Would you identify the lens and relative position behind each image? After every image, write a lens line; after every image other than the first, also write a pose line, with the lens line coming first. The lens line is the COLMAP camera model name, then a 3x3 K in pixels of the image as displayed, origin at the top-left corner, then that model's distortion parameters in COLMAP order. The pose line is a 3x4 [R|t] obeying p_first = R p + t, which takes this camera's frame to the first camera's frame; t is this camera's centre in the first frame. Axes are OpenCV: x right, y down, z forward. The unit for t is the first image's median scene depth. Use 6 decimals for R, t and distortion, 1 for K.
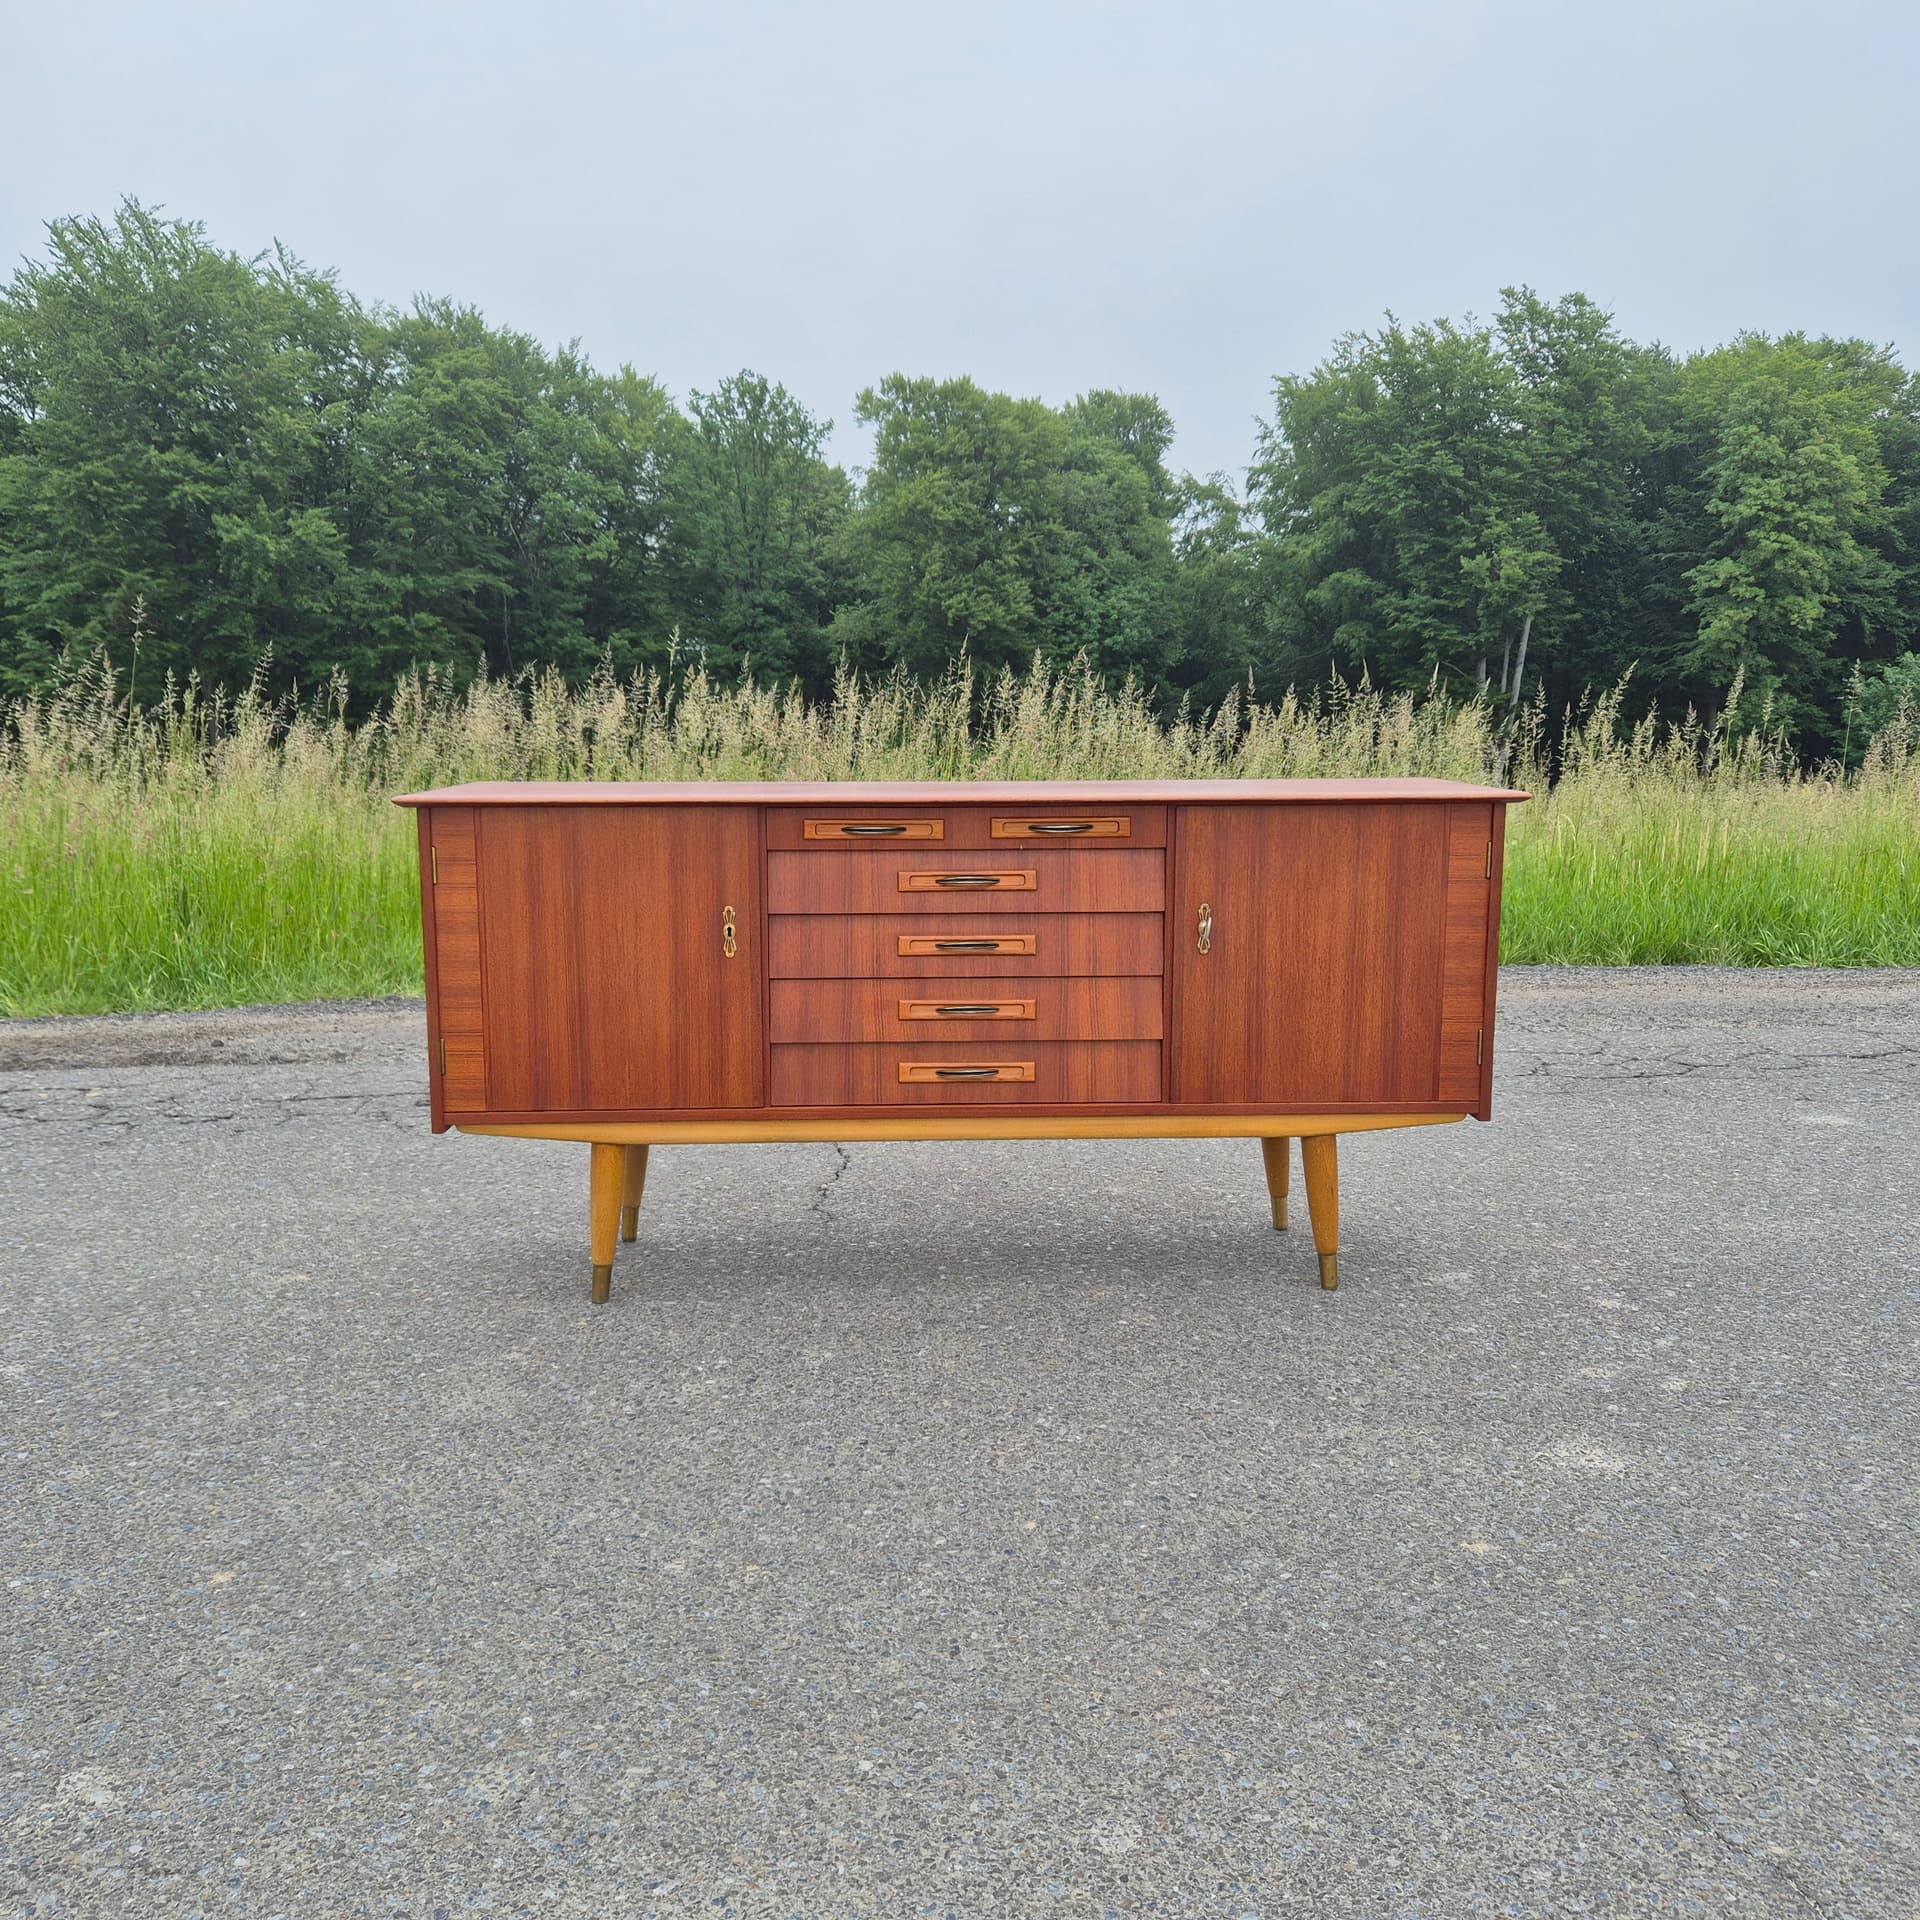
lens RADIAL K [[1721.1, 0, 964.5], [0, 1721.1, 984.7], [0, 0, 1]] dist [0.071902, -0.063096]
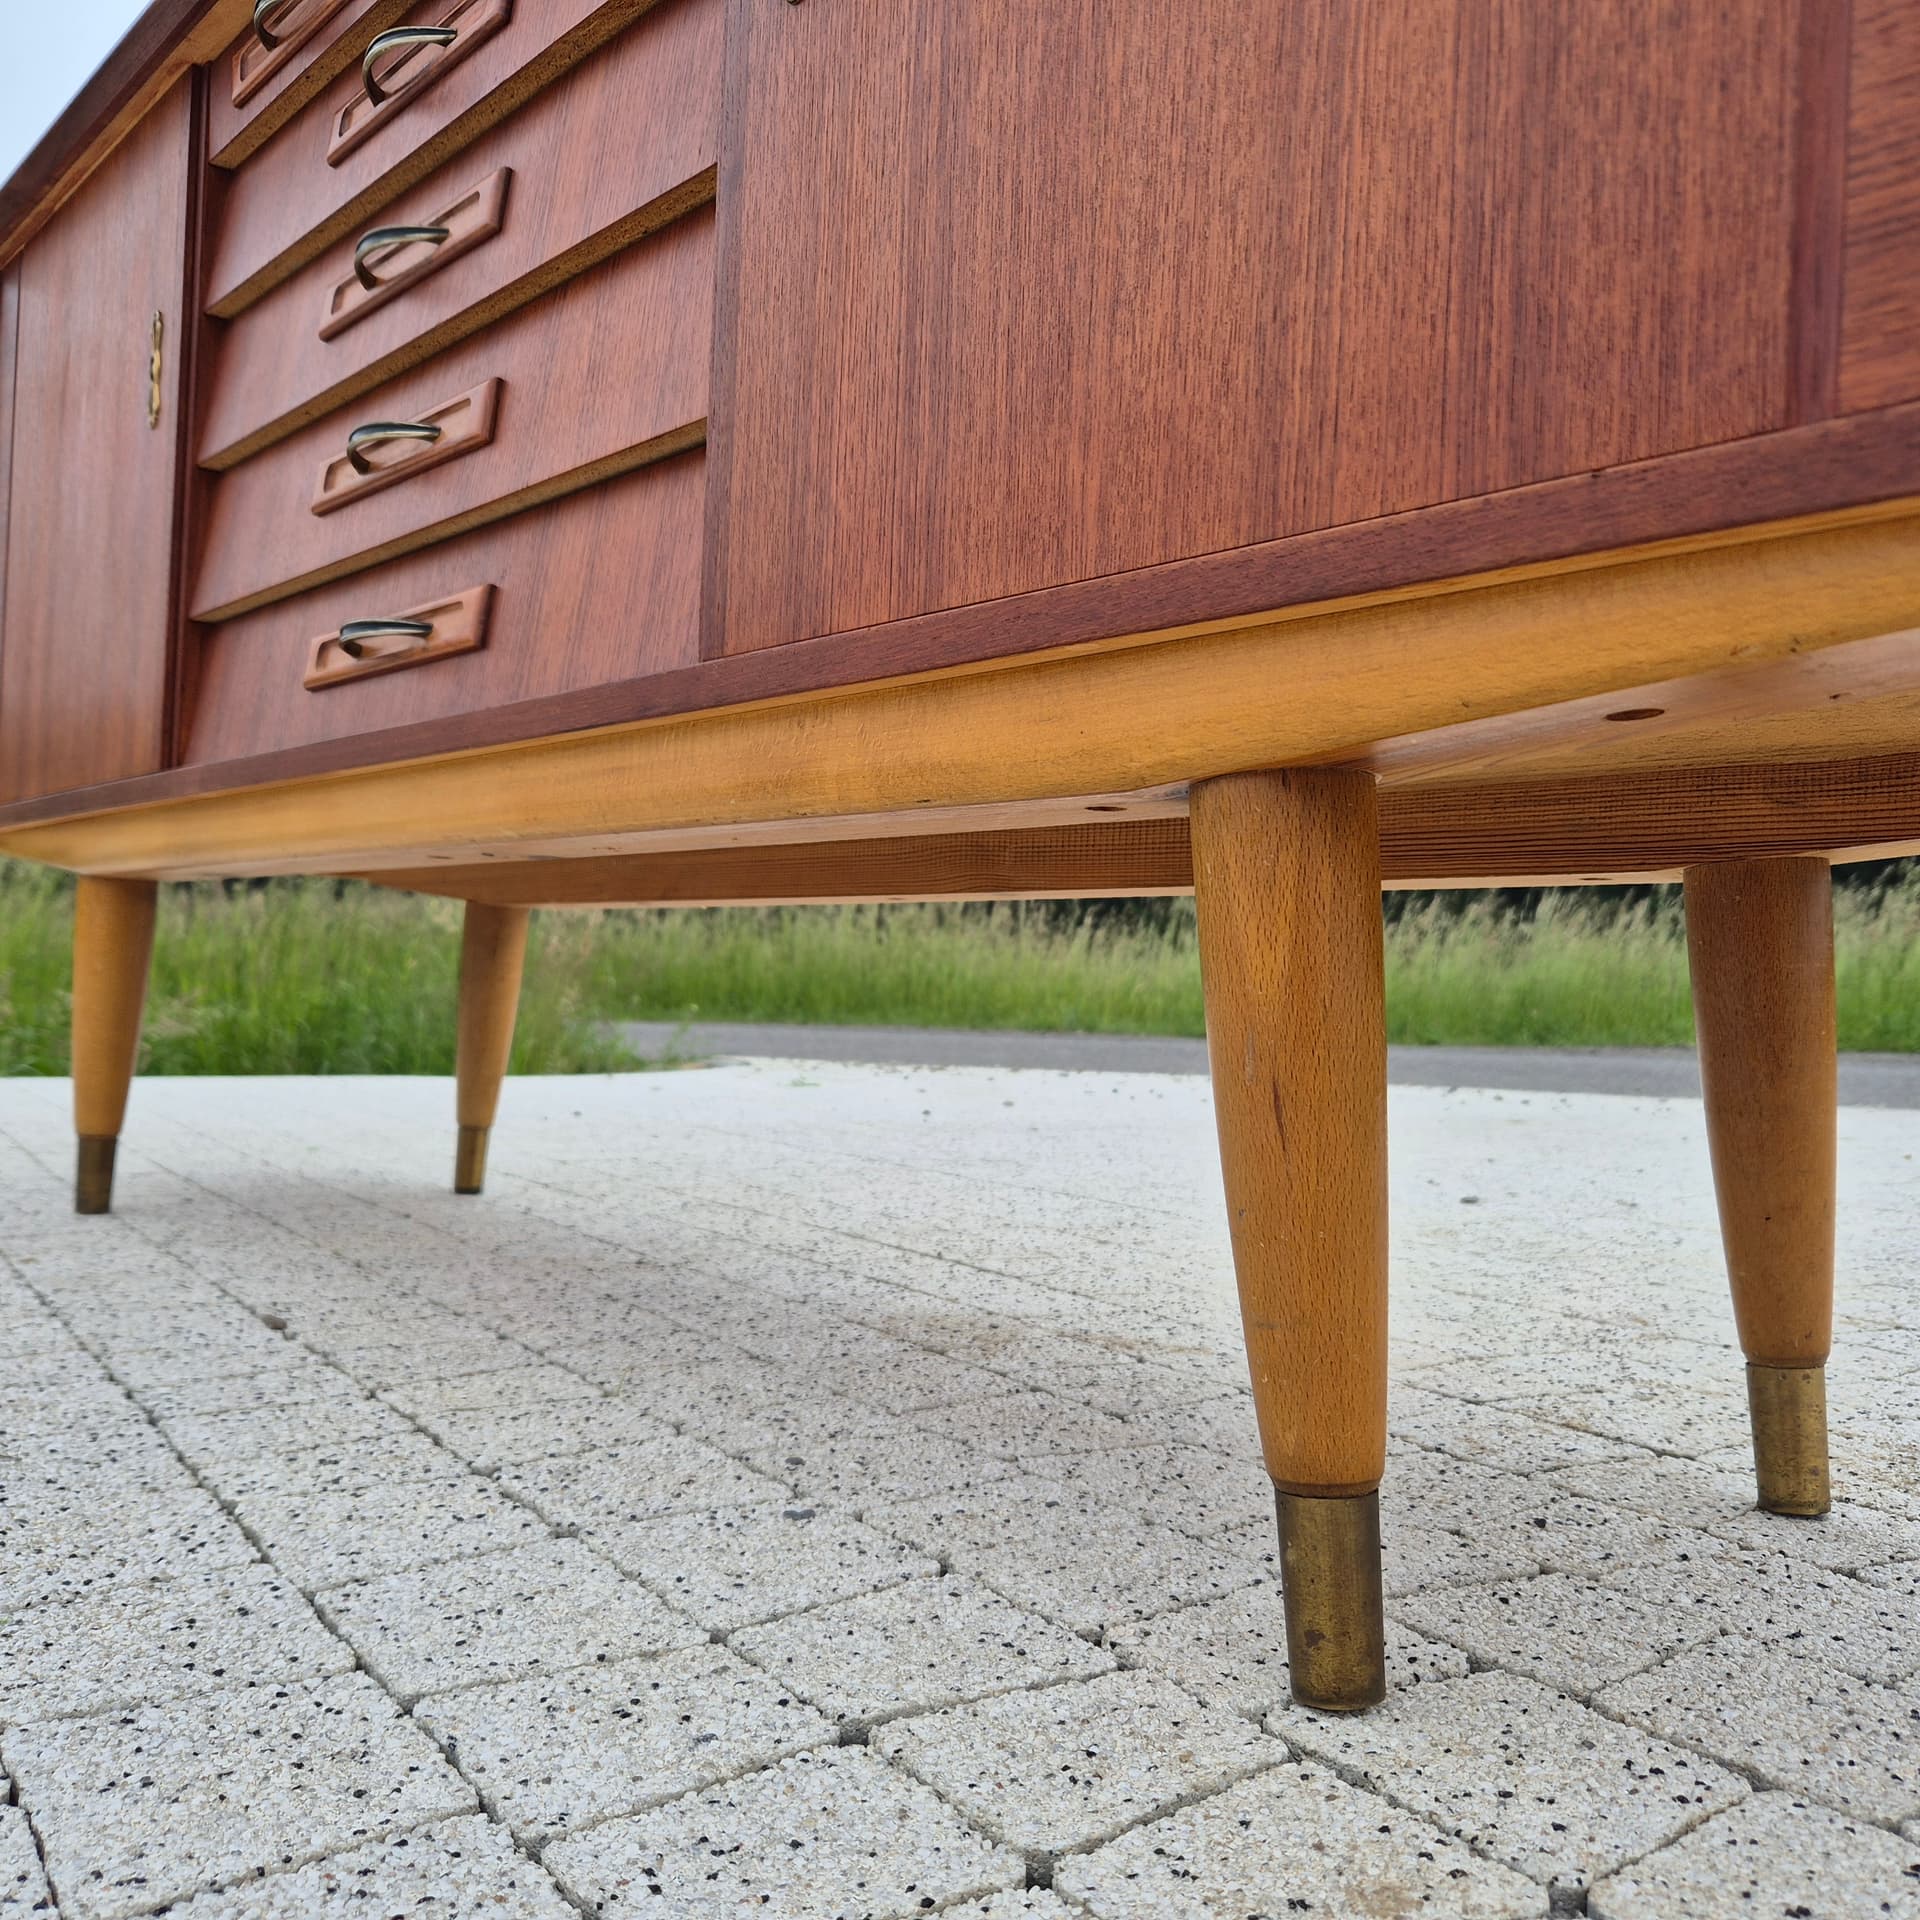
lens RADIAL K [[1721.1, 0, 961.9], [0, 1721.1, 969.2], [0, 0, 1]] dist [0.071902, -0.063096]
pose [[0.637613, 0.014630, -0.770218, 0.337552], [-0.167405, 0.978558, -0.119997, 0.136310], [0.751947, 0.205450, 0.626391, 0.885954]]
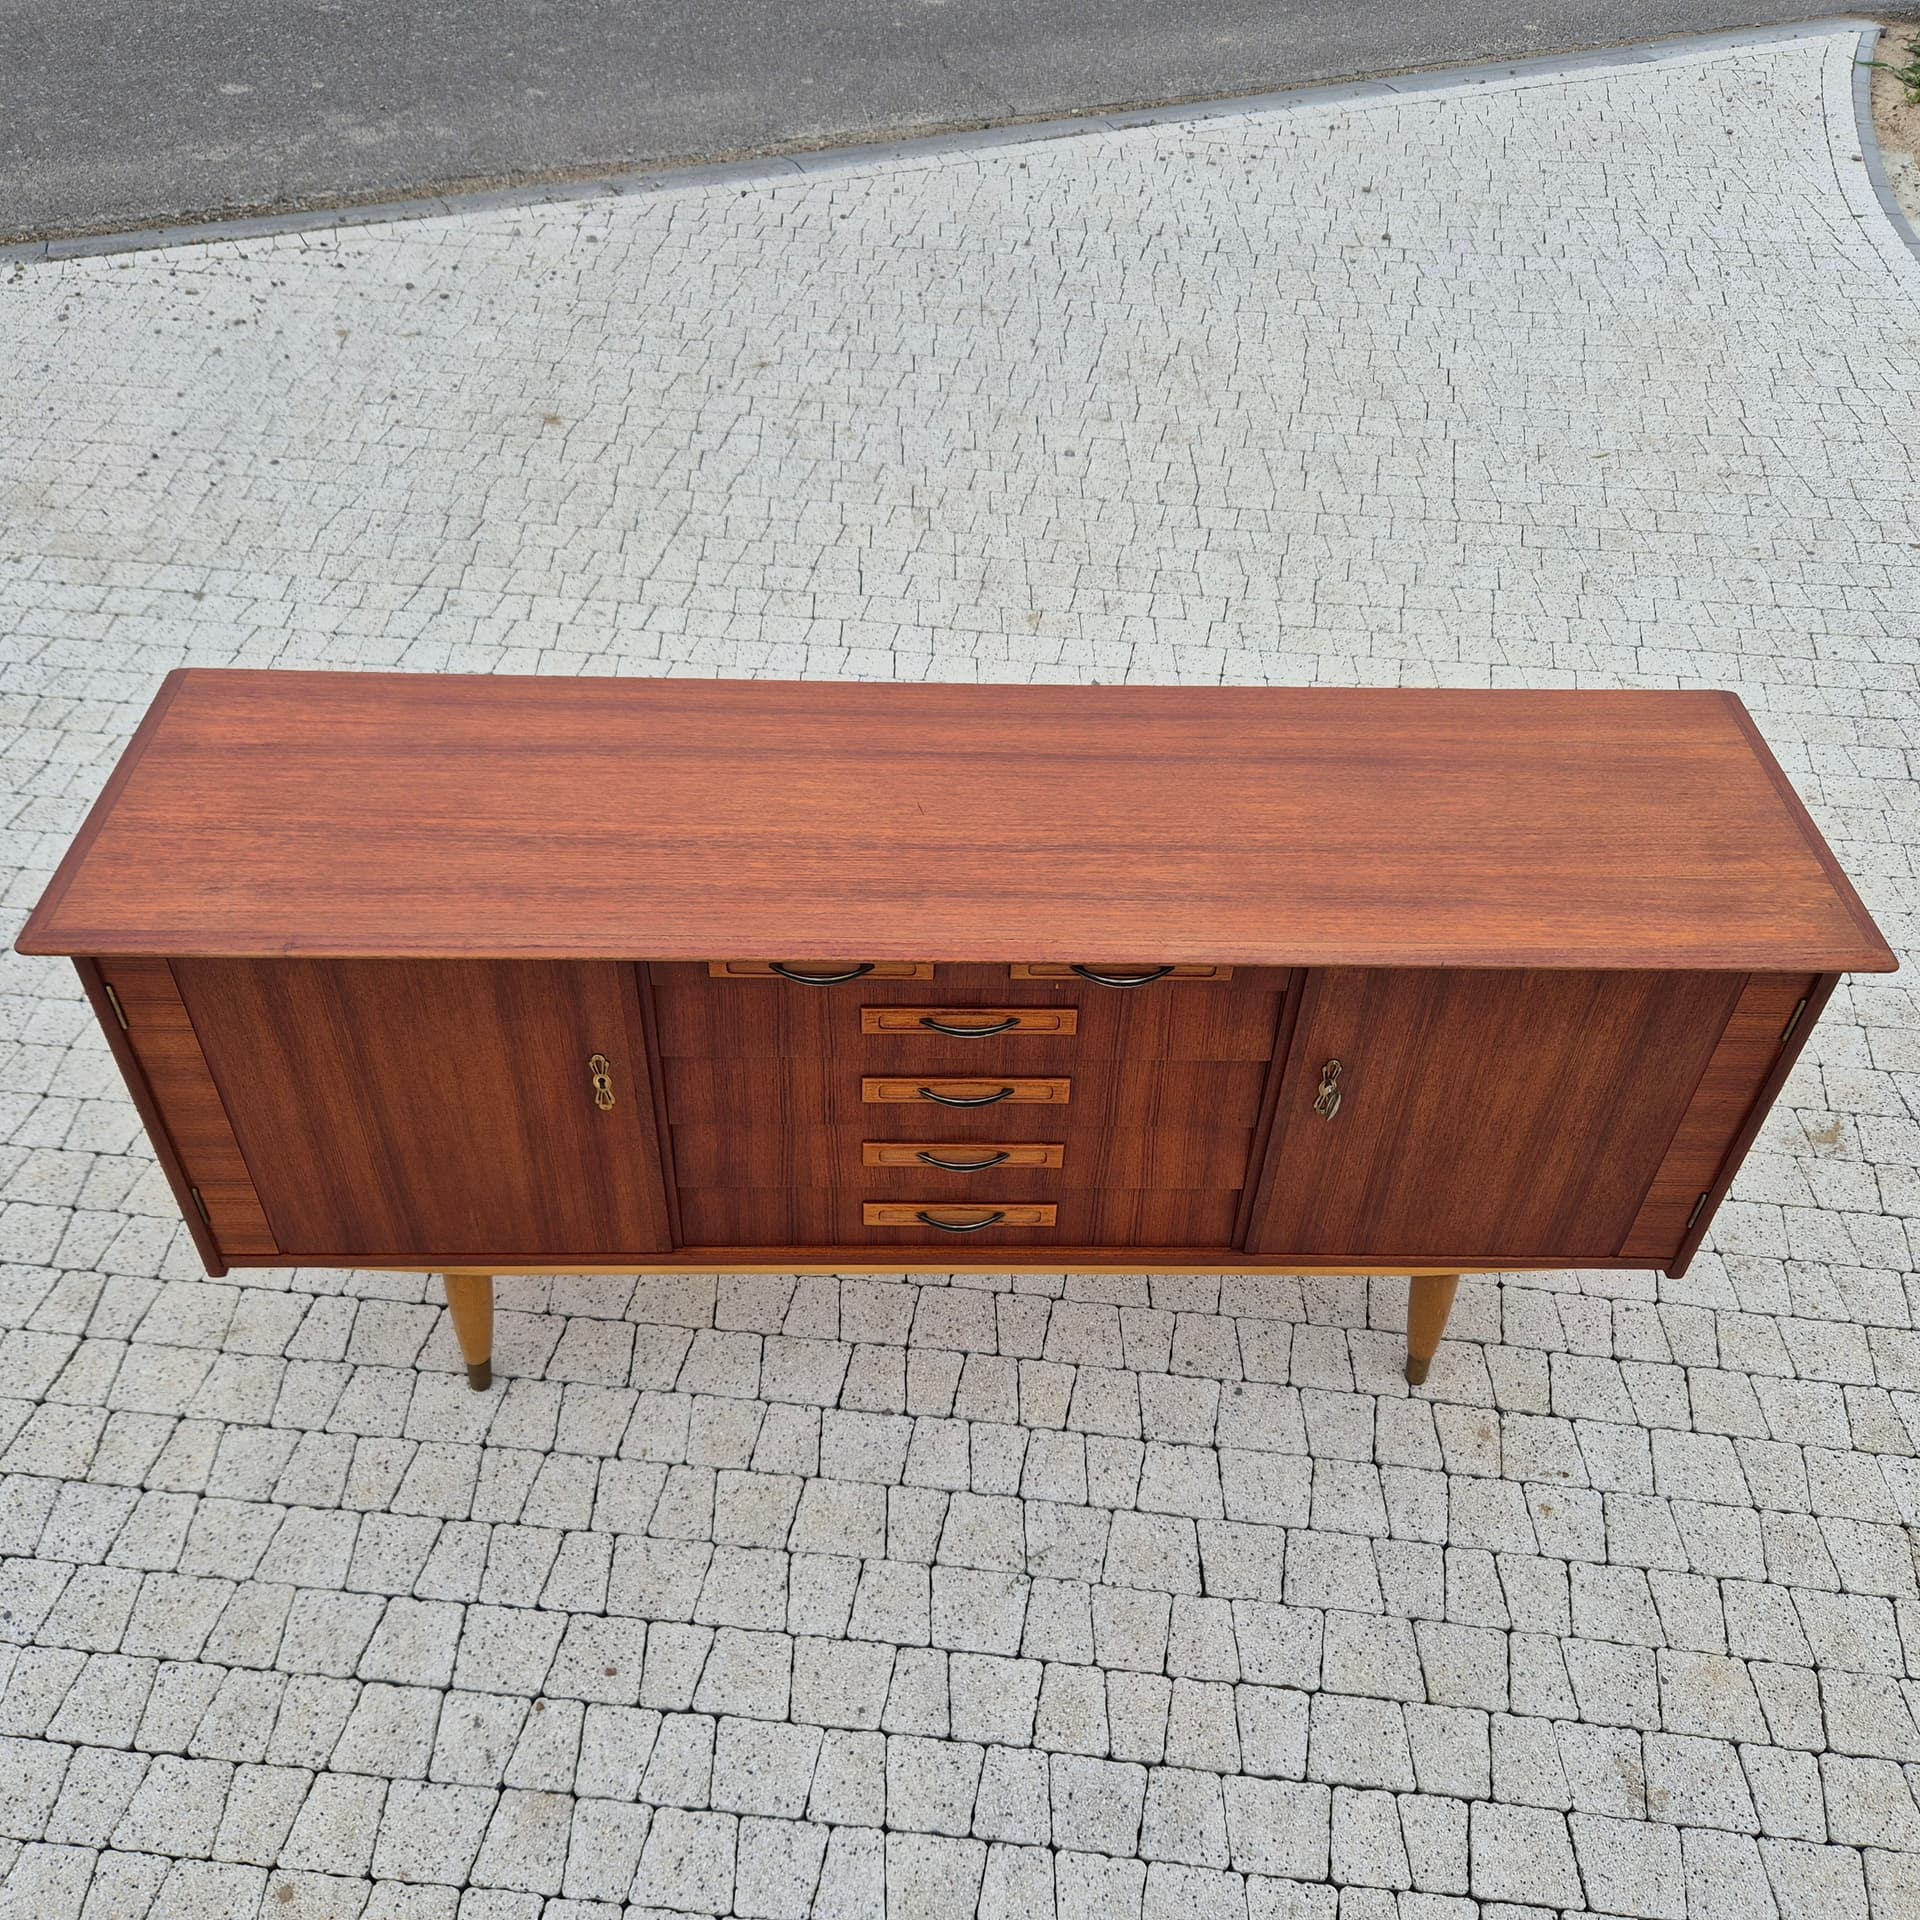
lens RADIAL K [[1721.1, 0, 973.2], [0, 1721.1, 963.6], [0, 0, 1]] dist [0.071902, -0.063096]
pose [[0.999230, 0.037723, 0.010769, -0.004681], [-0.037344, 0.830547, 0.555695, -0.427751], [0.012019, -0.555669, 0.831317, 0.471952]]
